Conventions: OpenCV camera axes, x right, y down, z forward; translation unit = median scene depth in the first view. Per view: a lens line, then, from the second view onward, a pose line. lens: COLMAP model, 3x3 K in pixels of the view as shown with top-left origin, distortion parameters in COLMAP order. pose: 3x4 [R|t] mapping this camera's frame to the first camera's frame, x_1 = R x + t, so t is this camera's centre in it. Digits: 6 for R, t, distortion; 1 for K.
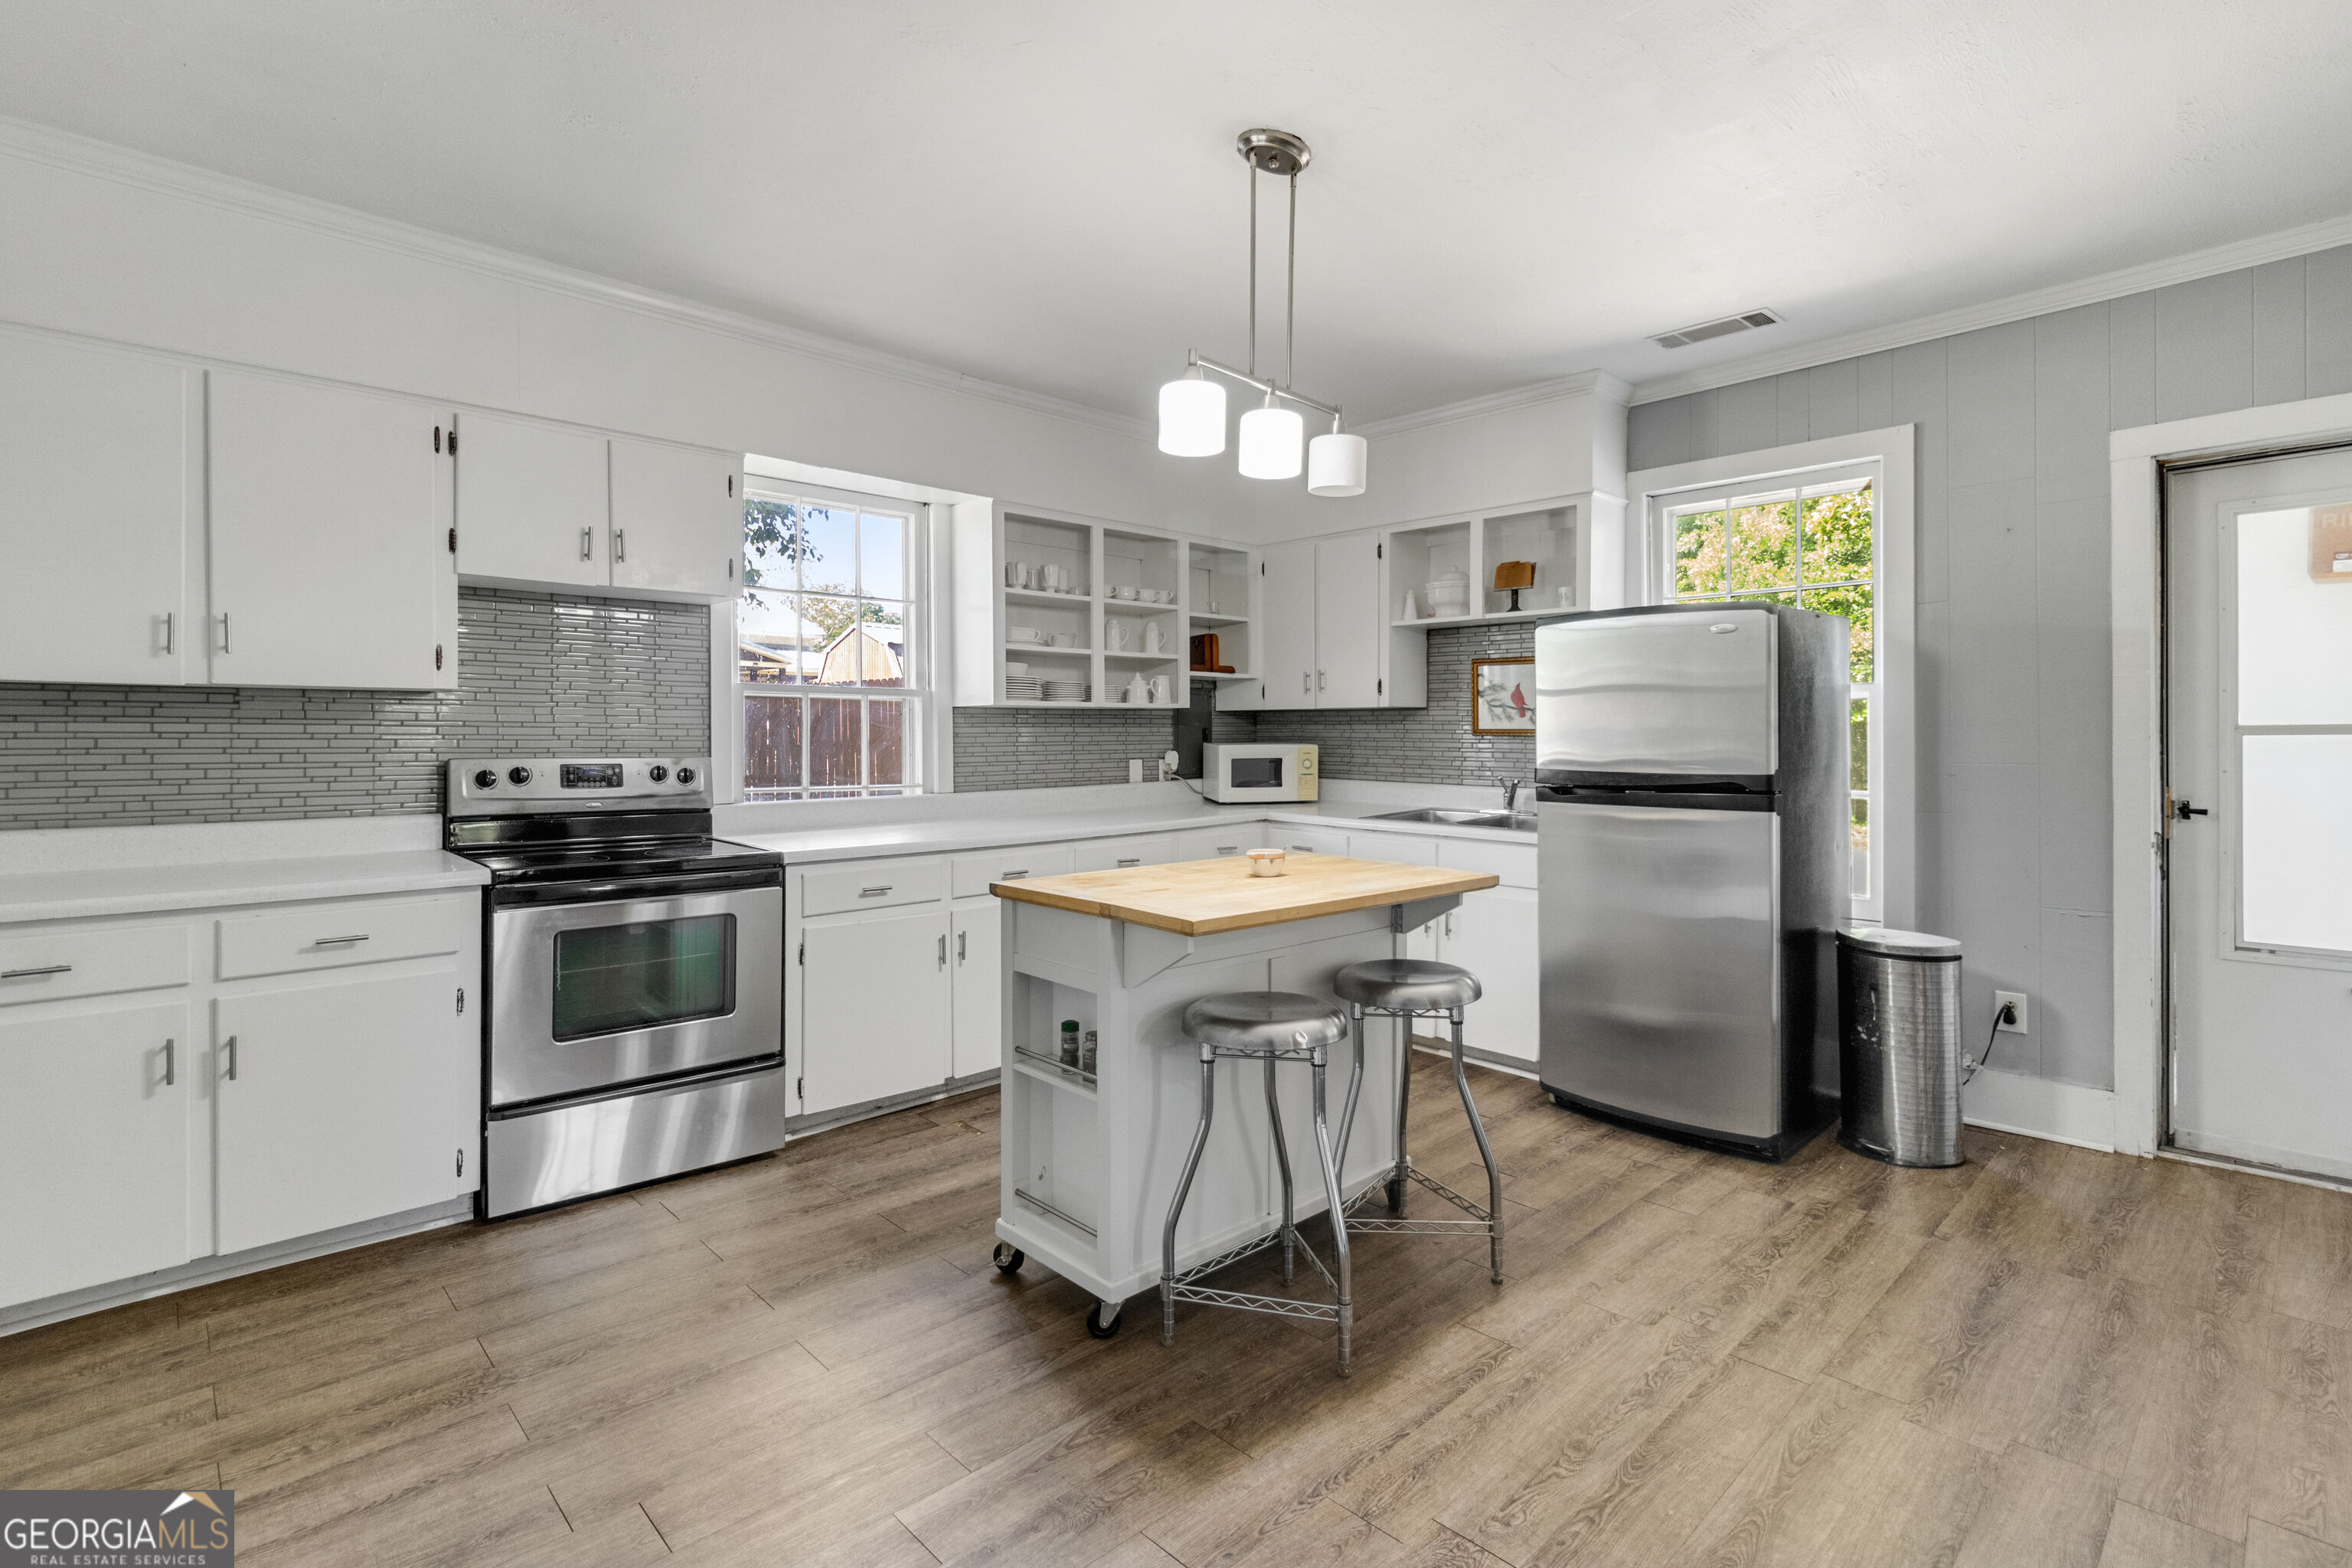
lens RADIAL K [[1122.1, 0, 1173.4], [0, 1122.1, 732.5], [0, 0, 1]] dist [0.000797, 0.000400]
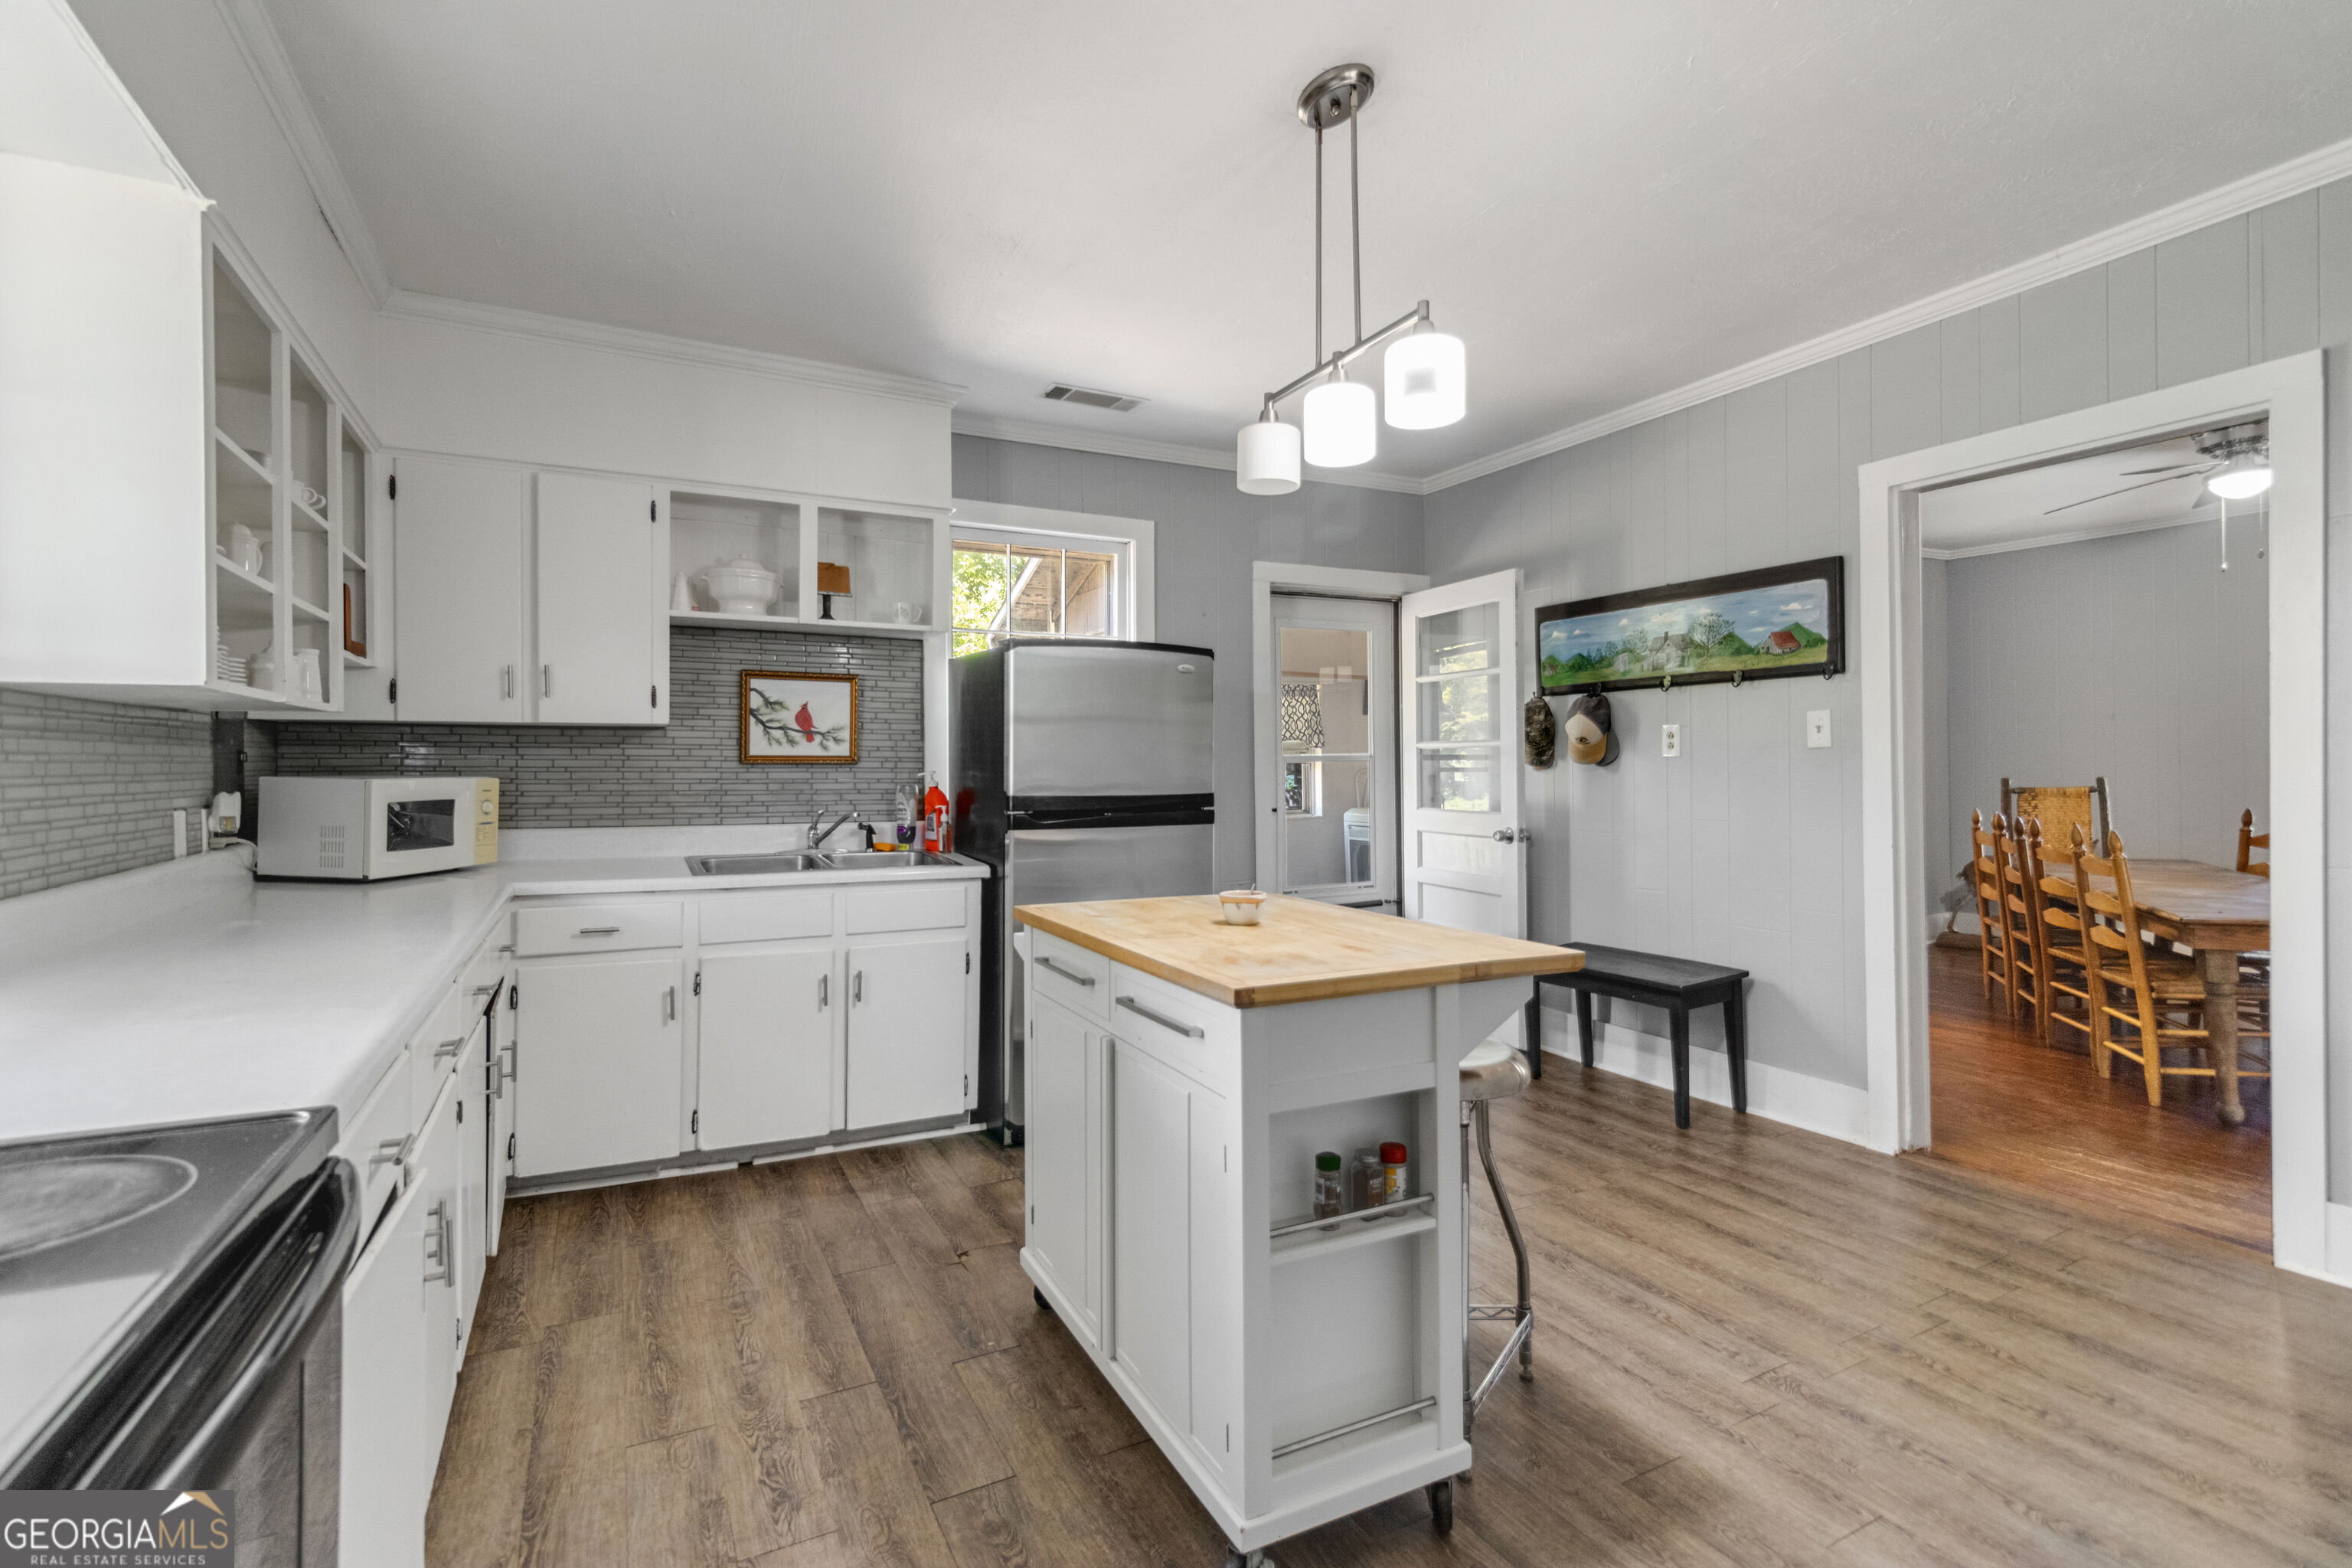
lens RADIAL K [[1097.9, 0, 1190.1], [0, 1097.9, 761.5], [0, 0, 1]] dist [0.000945, 0.000456]
pose [[0.264414, 0.004638, 0.964398, -0.440710], [0.002878, 0.999980, -0.005599, 0.007342], [-0.964405, 0.004256, 0.264396, 0.504502]]
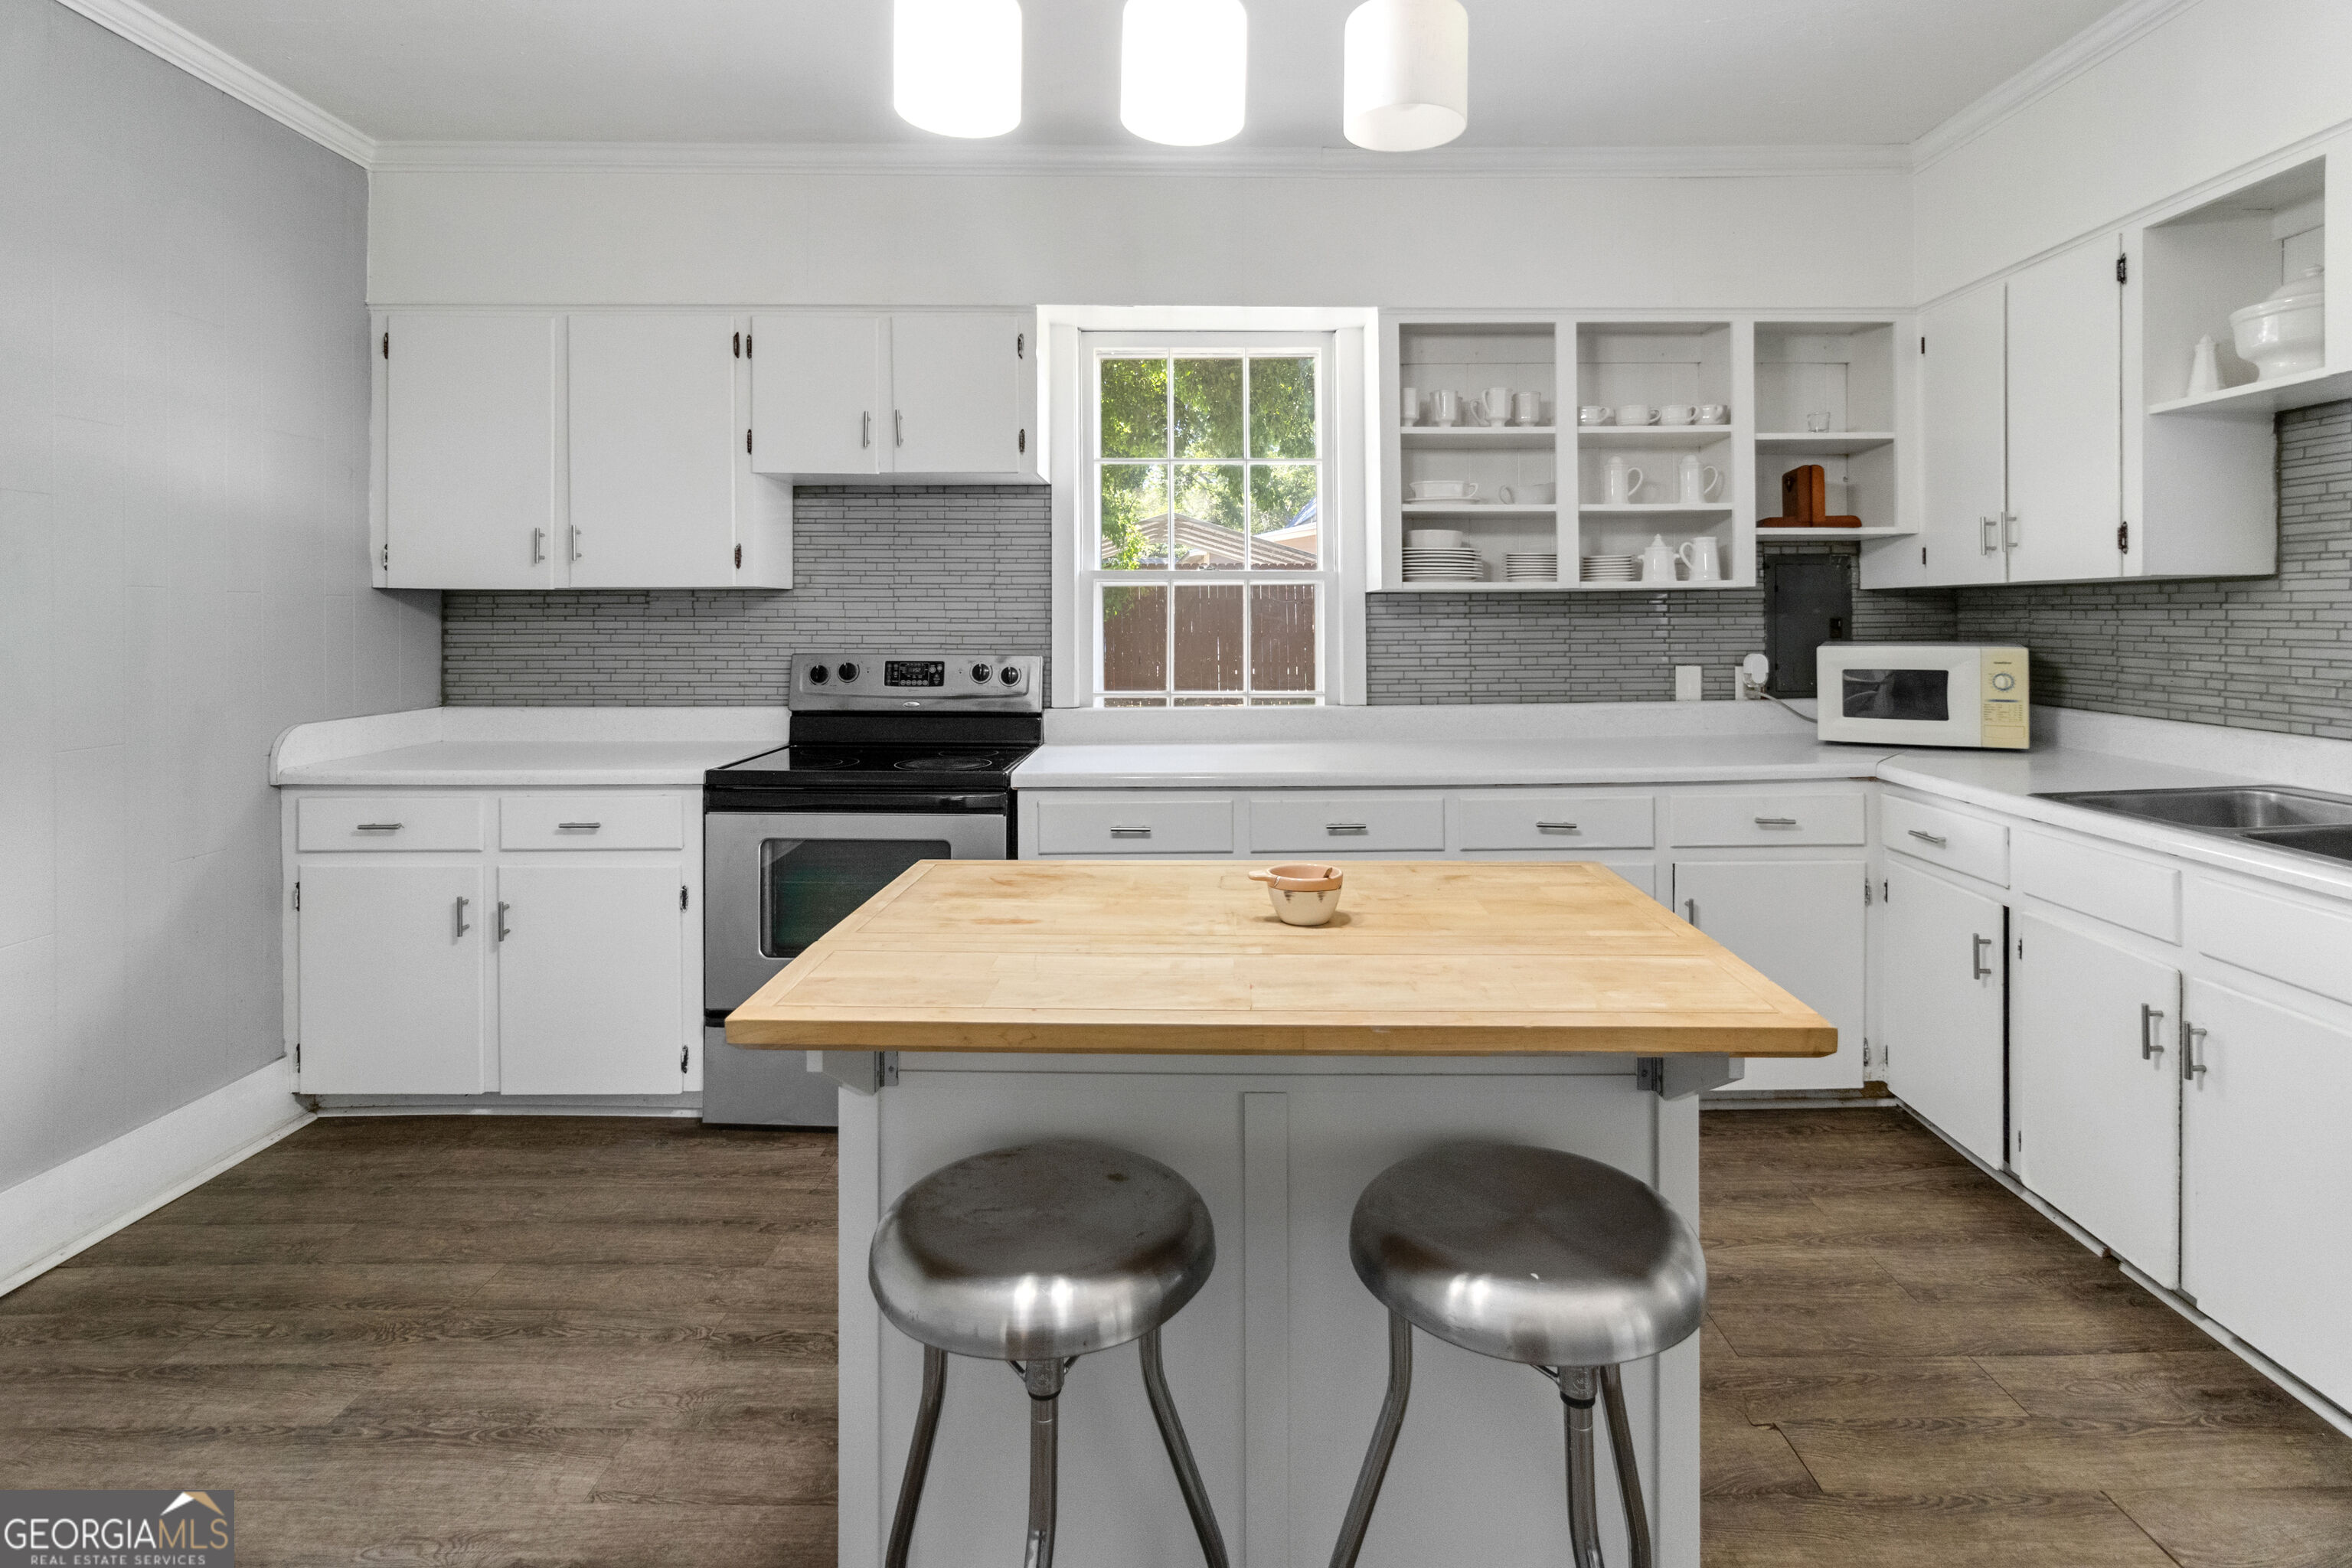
lens RADIAL K [[1131.9, 0, 1201.3], [0, 1131.9, 620.9], [0, 0, 1]] dist [0.004240, 0.000231]
pose [[0.727374, -0.000881, -0.686241, 0.247845], [0.003737, 0.999989, 0.002677, -0.006061], [0.686231, -0.004512, 0.727370, 0.363031]]
